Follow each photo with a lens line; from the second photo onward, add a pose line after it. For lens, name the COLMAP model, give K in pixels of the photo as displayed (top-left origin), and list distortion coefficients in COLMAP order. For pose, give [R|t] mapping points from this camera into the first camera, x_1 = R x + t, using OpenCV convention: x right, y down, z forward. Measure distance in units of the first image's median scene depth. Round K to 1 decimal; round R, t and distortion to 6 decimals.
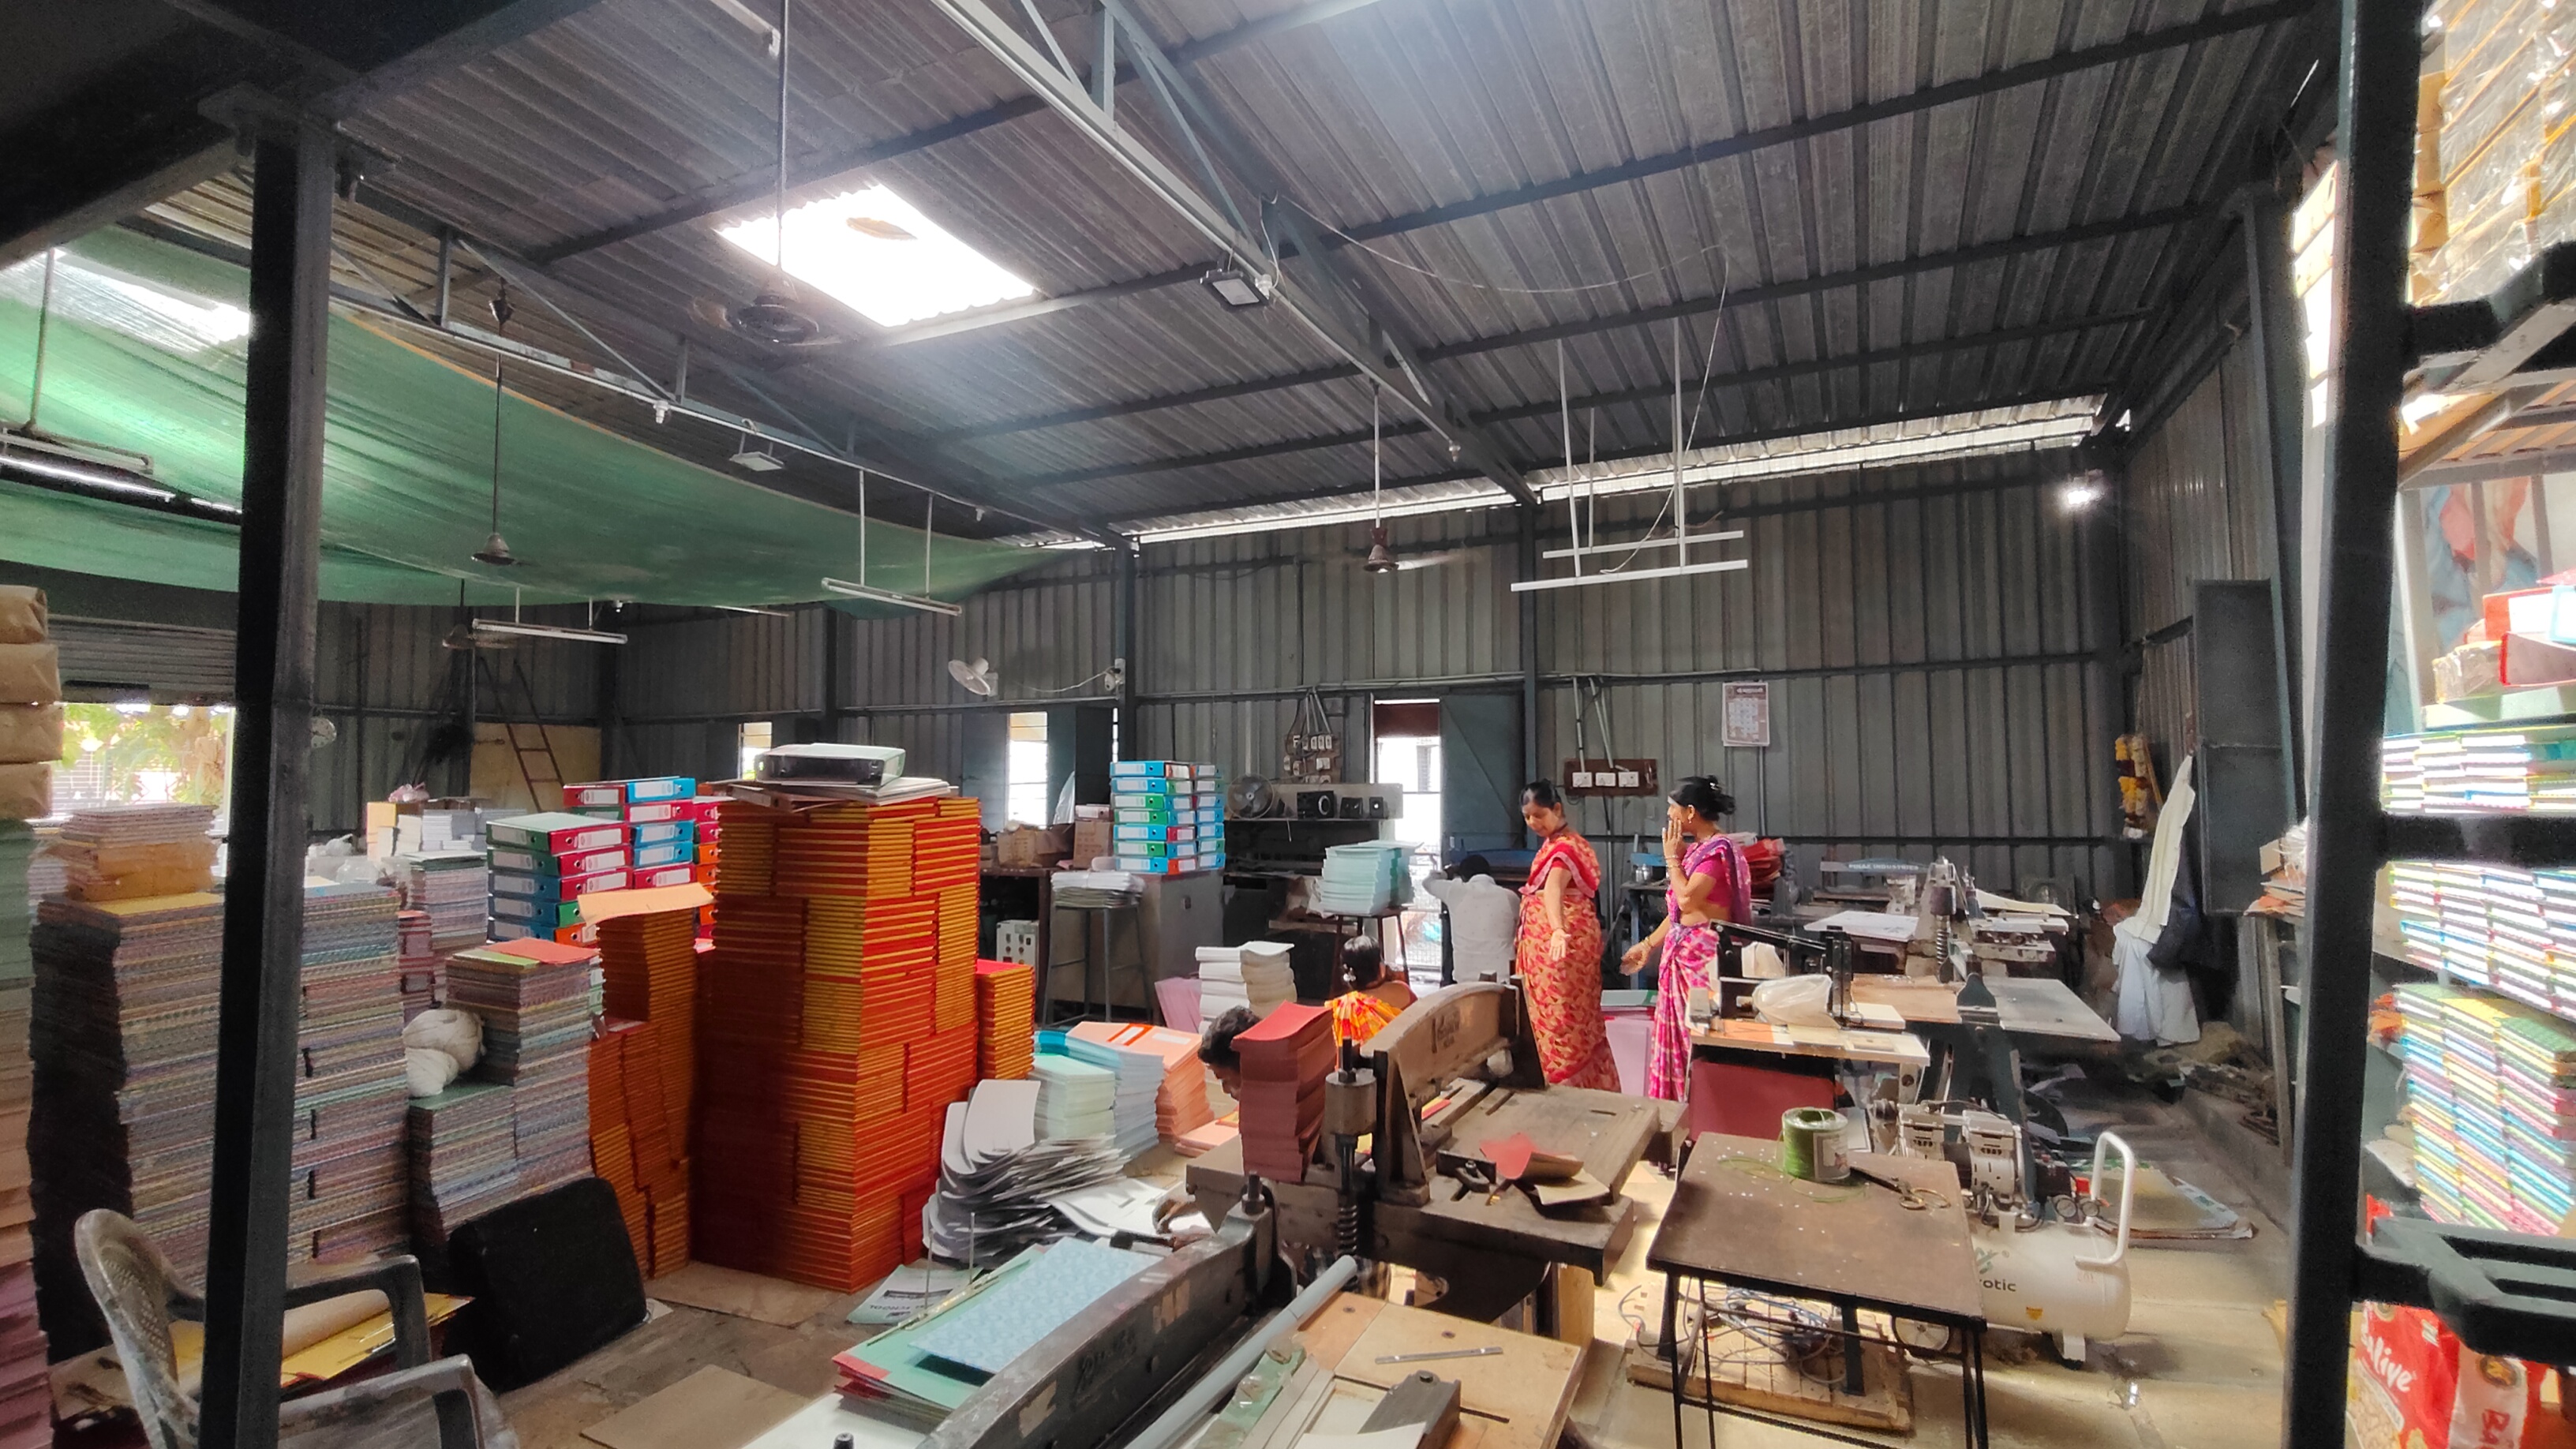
lens RADIAL K [[1194.0, 0, 1271.7], [0, 1194.0, 711.9], [0, 0, 1]] dist [0.006025, -0.003176]
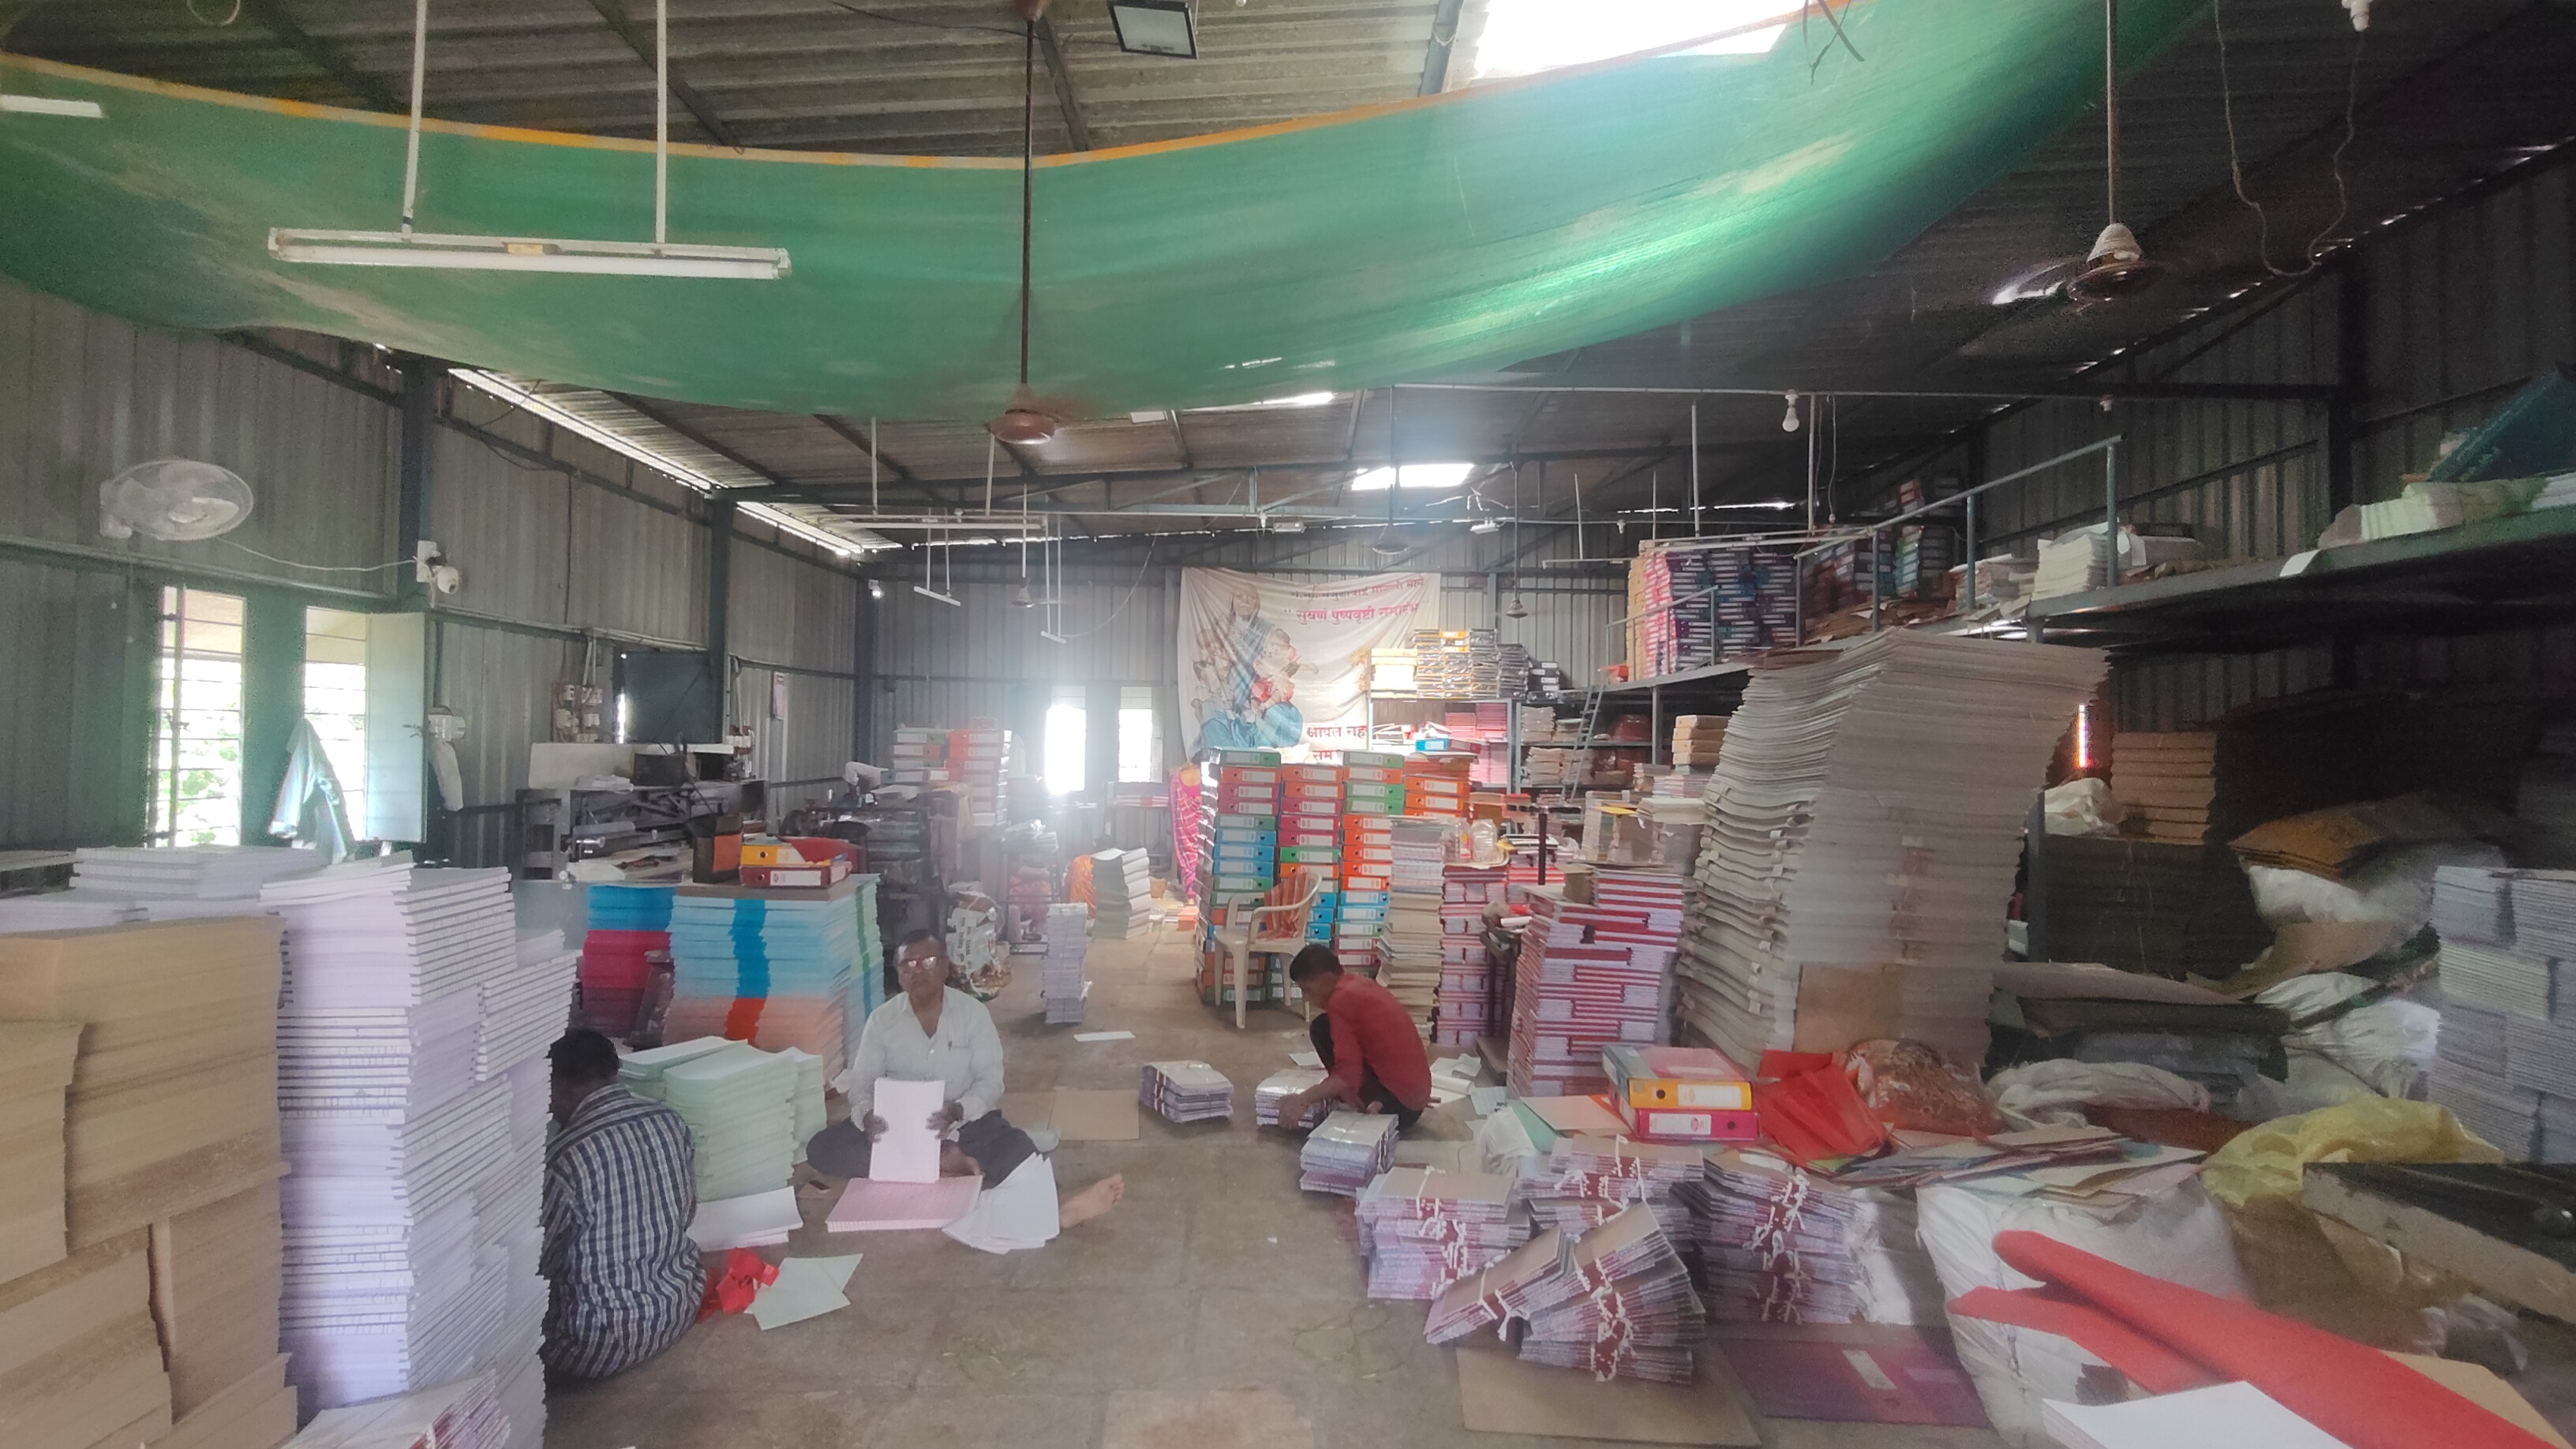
lens RADIAL K [[1194.0, 0, 1294.2], [0, 1194.0, 732.6], [0, 0, 1]] dist [0.006025, -0.003176]
pose [[-0.454689, 0.011490, 0.890576, -1.249490], [-0.059276, 0.997309, -0.043131, 0.077768], [-0.888675, -0.072402, -0.452785, 1.225321]]
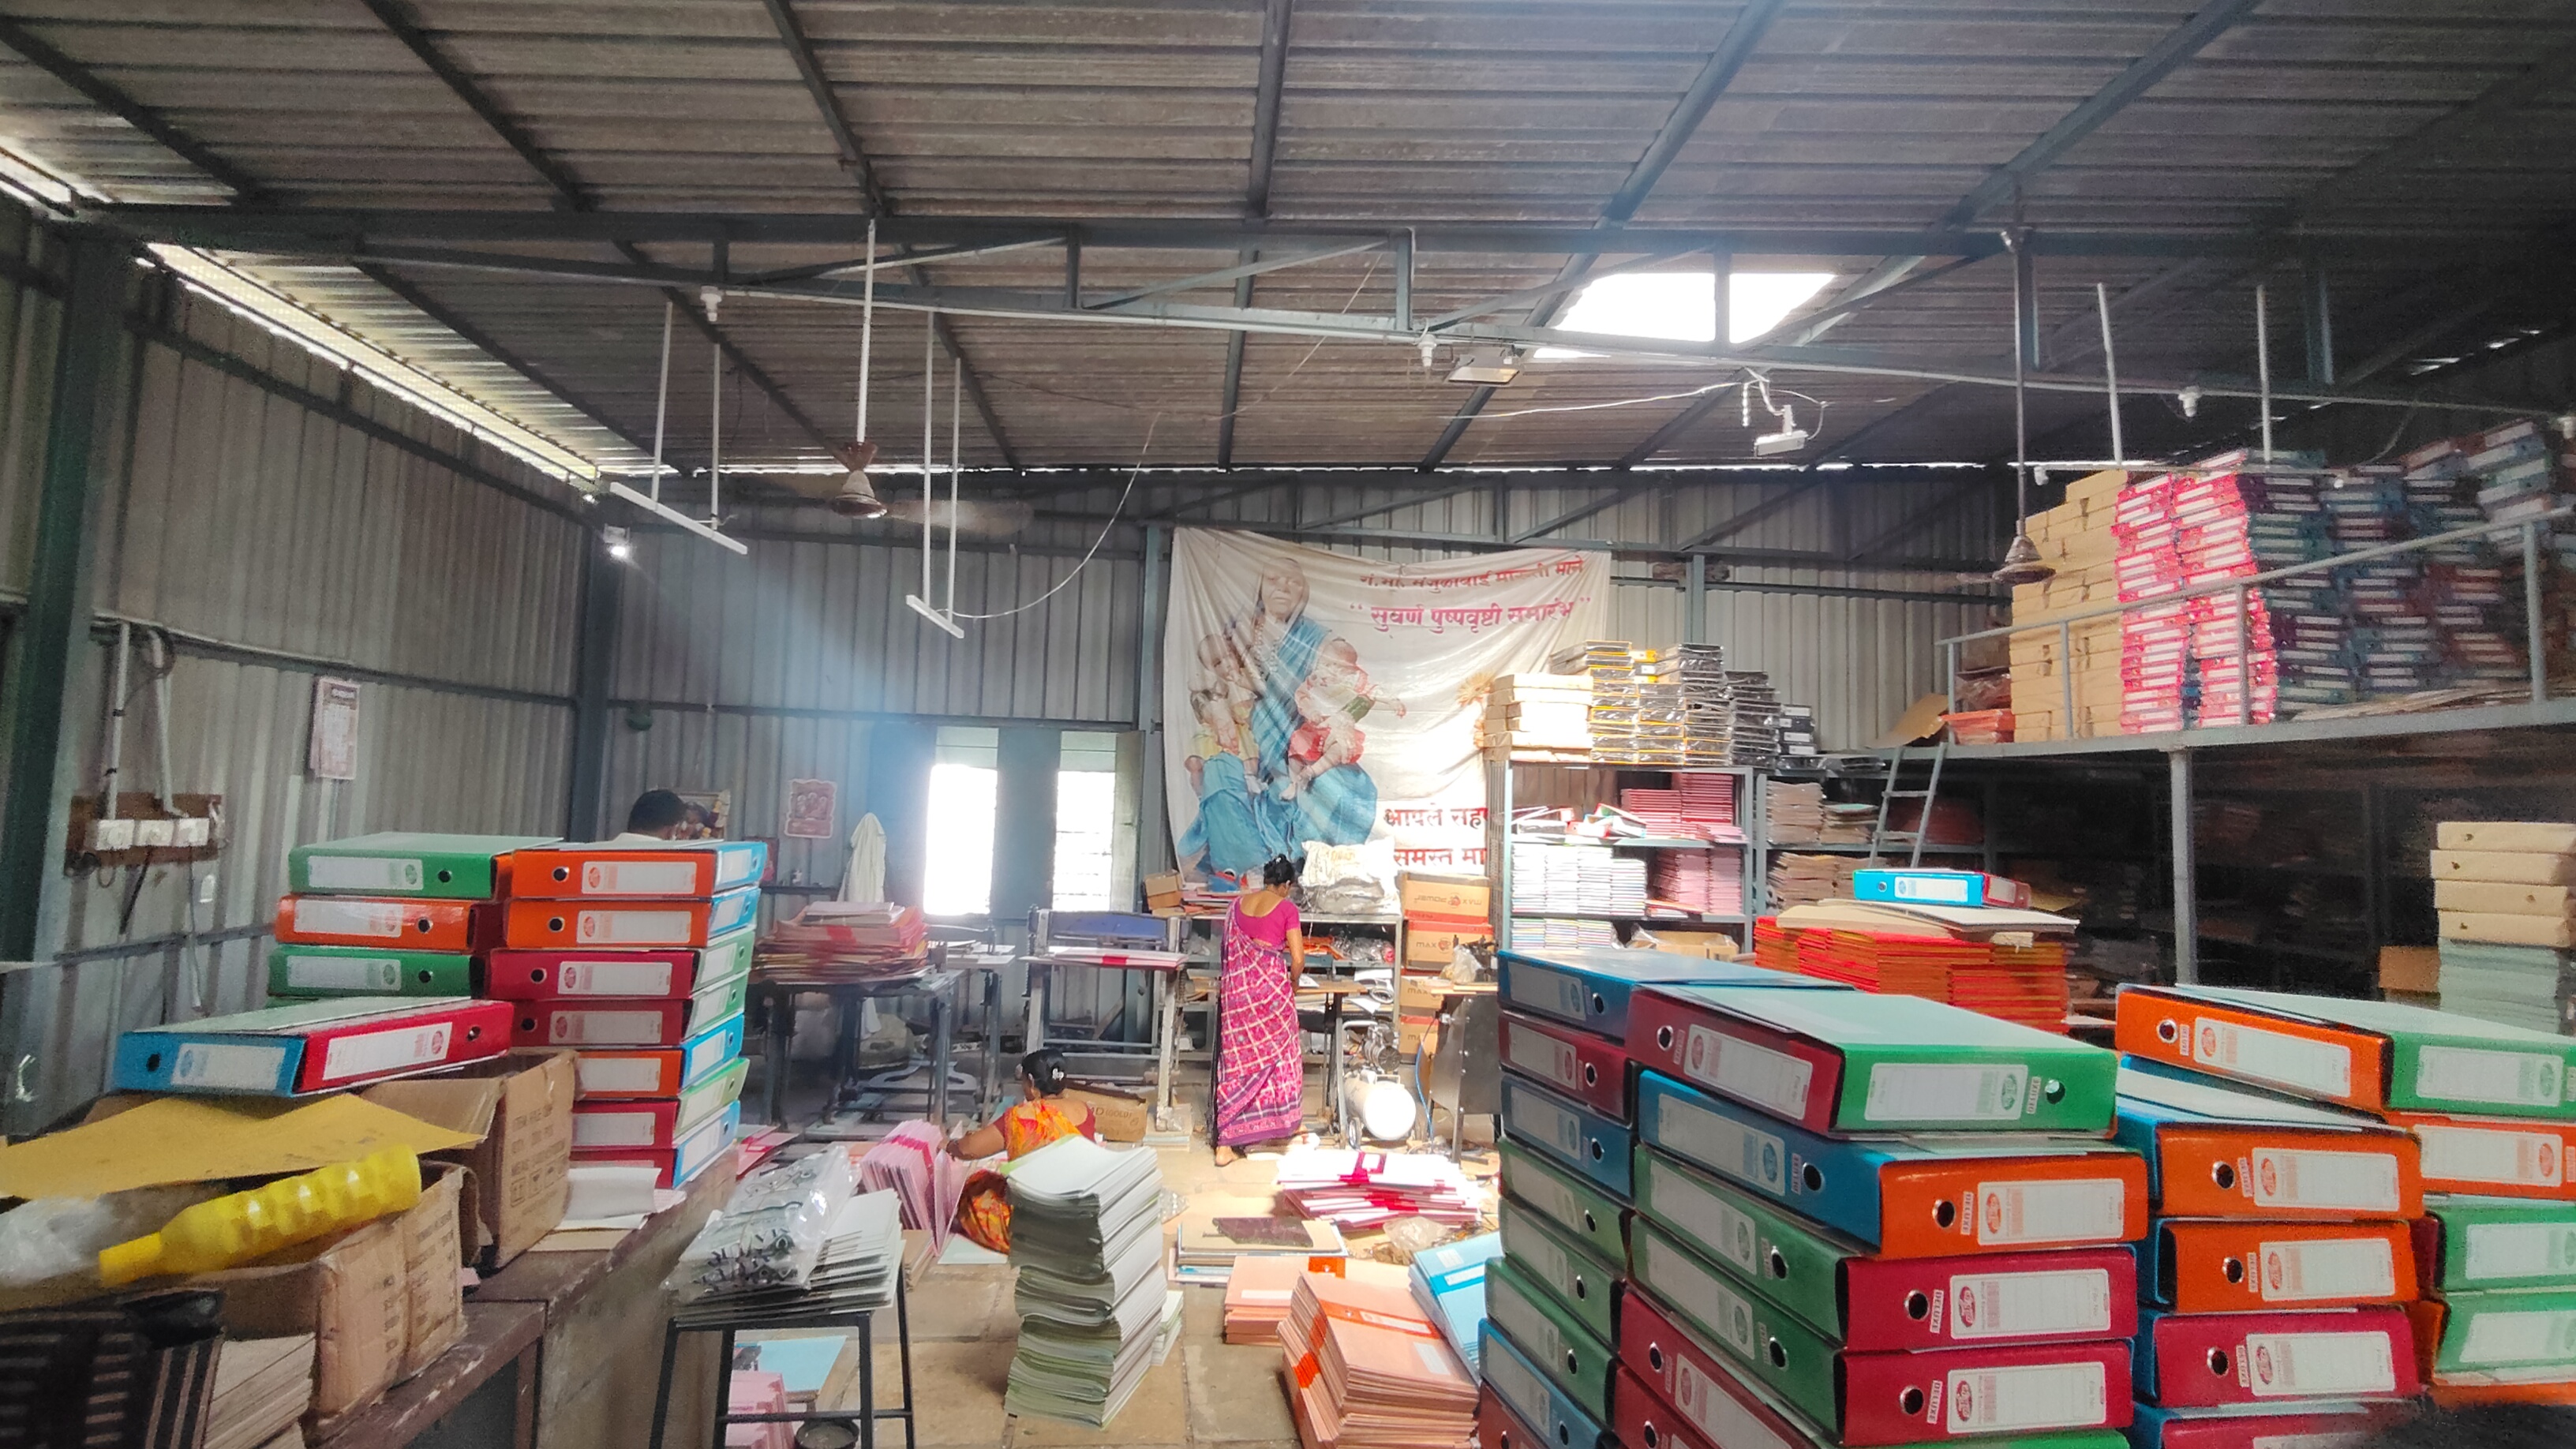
lens RADIAL K [[1194.0, 0, 1270.4], [0, 1194.0, 717.6], [0, 0, 1]] dist [0.006025, -0.003176]
pose [[-0.507365, 0.055925, 0.859915, -0.471395], [-0.076069, 0.991090, -0.109338, 0.031478], [-0.858367, -0.120887, -0.498590, 0.996836]]
